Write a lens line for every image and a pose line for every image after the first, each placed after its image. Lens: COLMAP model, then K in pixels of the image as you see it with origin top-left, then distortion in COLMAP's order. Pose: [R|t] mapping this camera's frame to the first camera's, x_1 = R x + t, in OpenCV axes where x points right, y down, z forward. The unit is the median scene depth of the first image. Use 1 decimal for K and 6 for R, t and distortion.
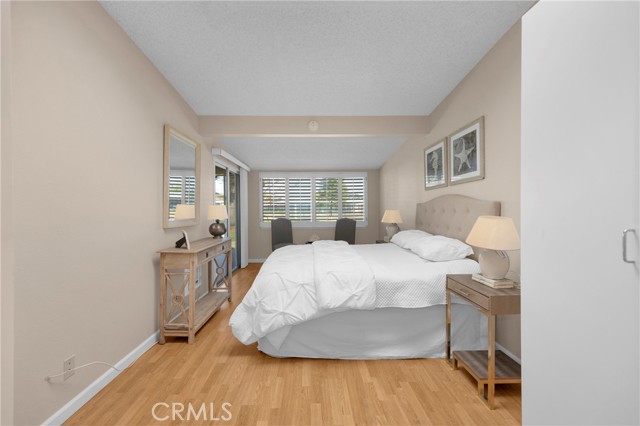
lens RADIAL K [[251.3, 0, 316.3], [0, 251.3, 211.0], [0, 0, 1]] dist [0.006258, 0.000269]
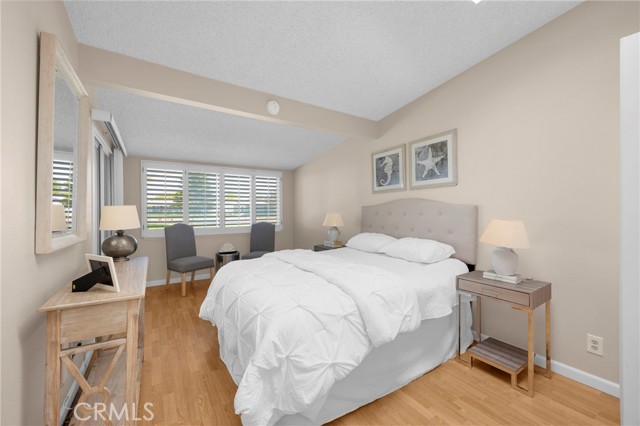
lens RADIAL K [[251.3, 0, 319.2], [0, 251.3, 212.2], [0, 0, 1]] dist [0.006258, 0.000269]
pose [[0.856221, -0.000173, 0.516609, -0.394759], [0.002603, 0.999989, -0.003981, -0.004357], [-0.516603, 0.004753, 0.856212, 0.329468]]
